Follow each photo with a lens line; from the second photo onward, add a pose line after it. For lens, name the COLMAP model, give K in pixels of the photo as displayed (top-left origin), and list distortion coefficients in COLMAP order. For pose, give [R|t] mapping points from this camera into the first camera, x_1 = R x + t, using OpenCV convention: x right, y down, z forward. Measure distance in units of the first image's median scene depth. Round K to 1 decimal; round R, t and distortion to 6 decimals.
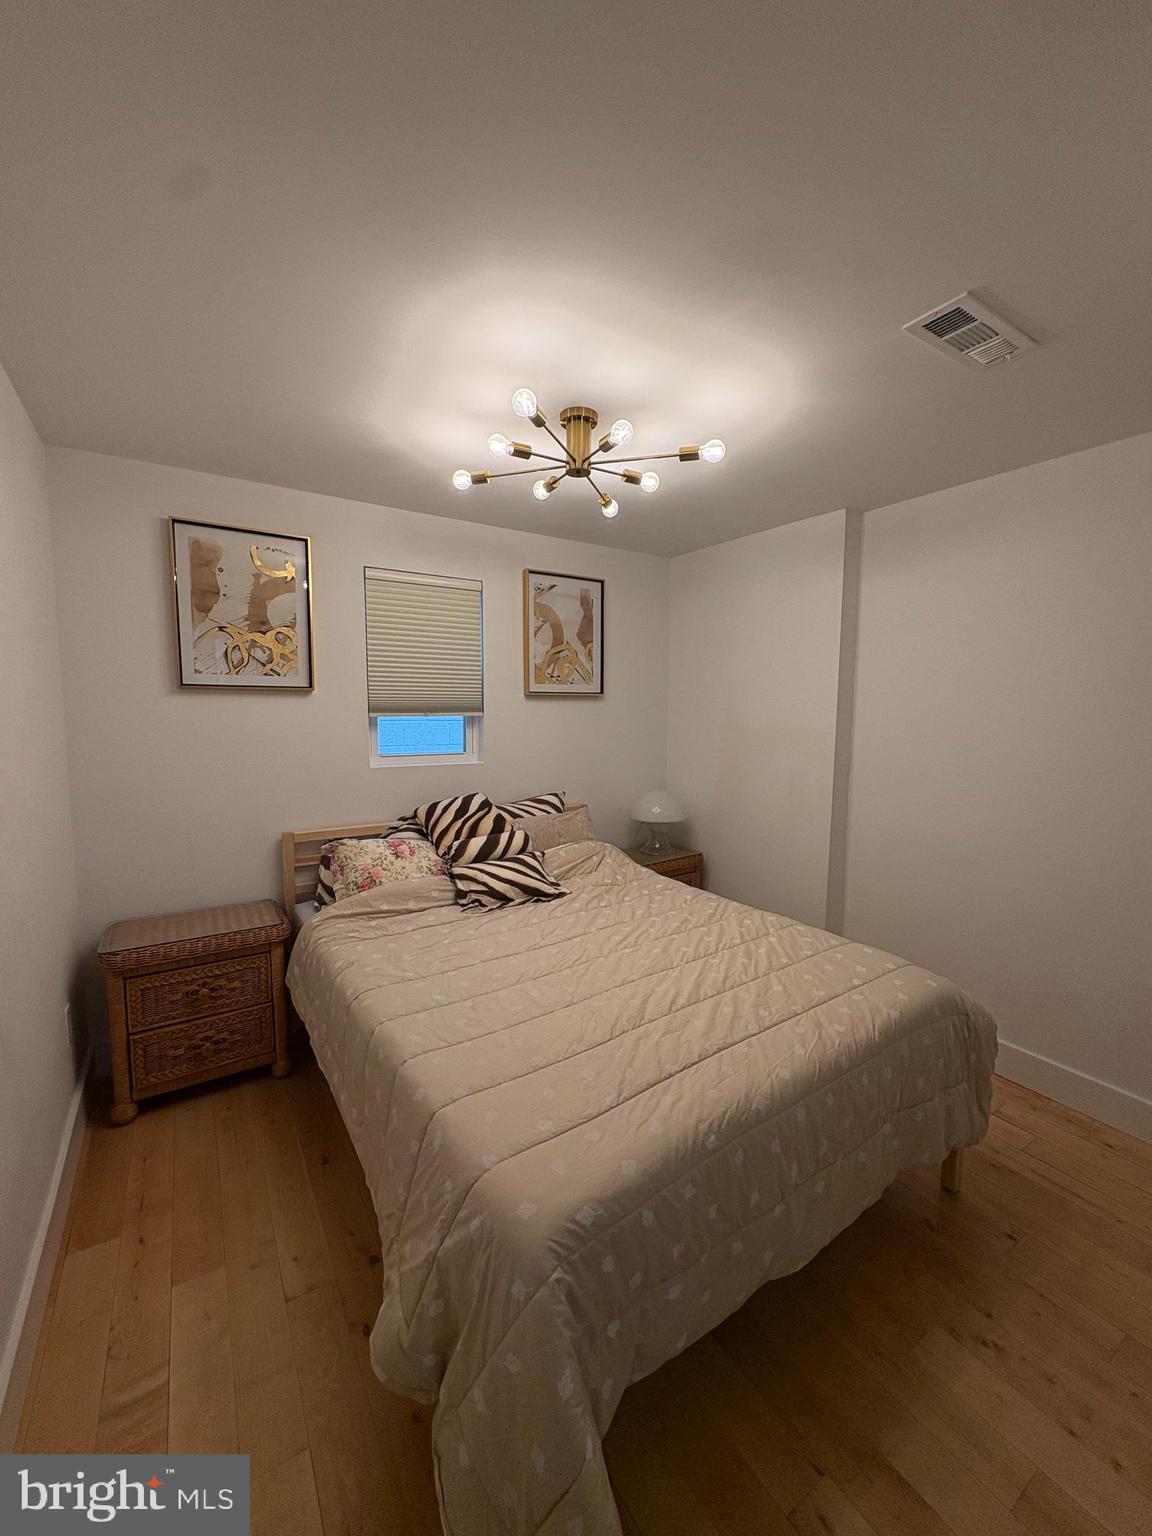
lens RADIAL K [[611.7, 0, 574.4], [0, 611.7, 770.9], [0, 0, 1]] dist [-0.001044, 0.000295]
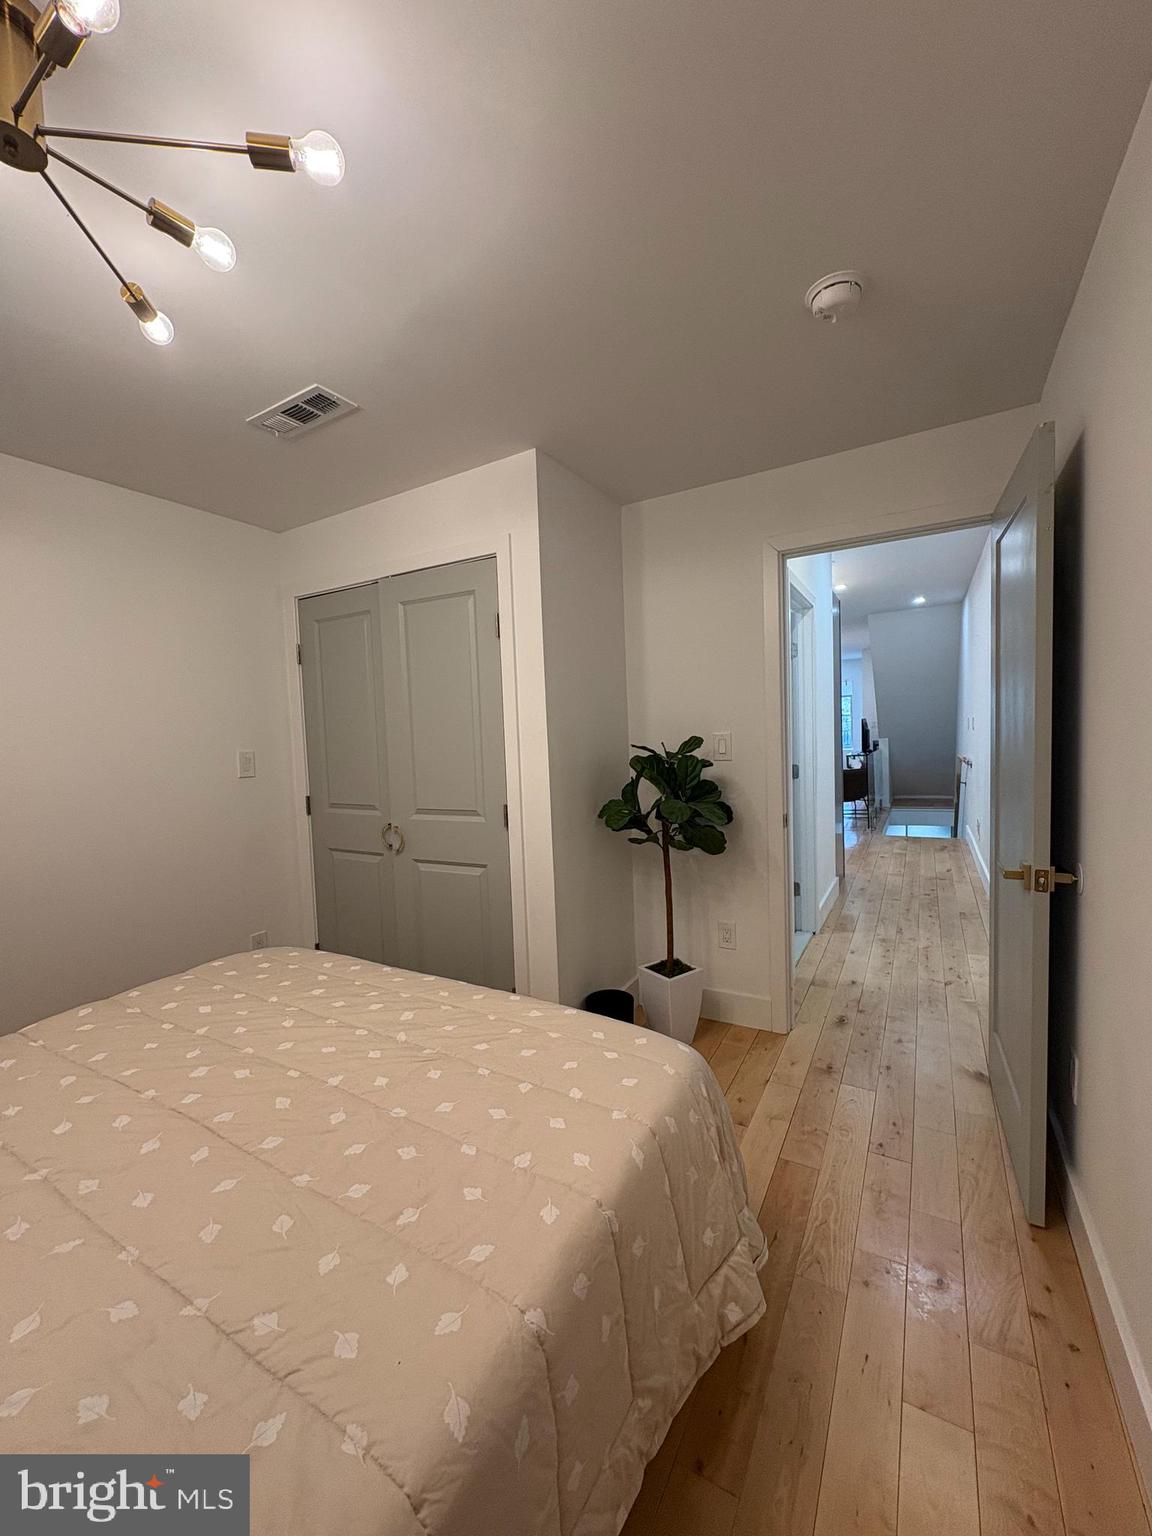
lens RADIAL K [[611.7, 0, 574.4], [0, 611.7, 770.9], [0, 0, 1]] dist [-0.001044, 0.000295]
pose [[-0.456898, -0.047139, 0.888269, -0.620876], [0.135791, 0.983194, 0.122023, -0.037573], [-0.879093, 0.176371, -0.442819, 0.938026]]
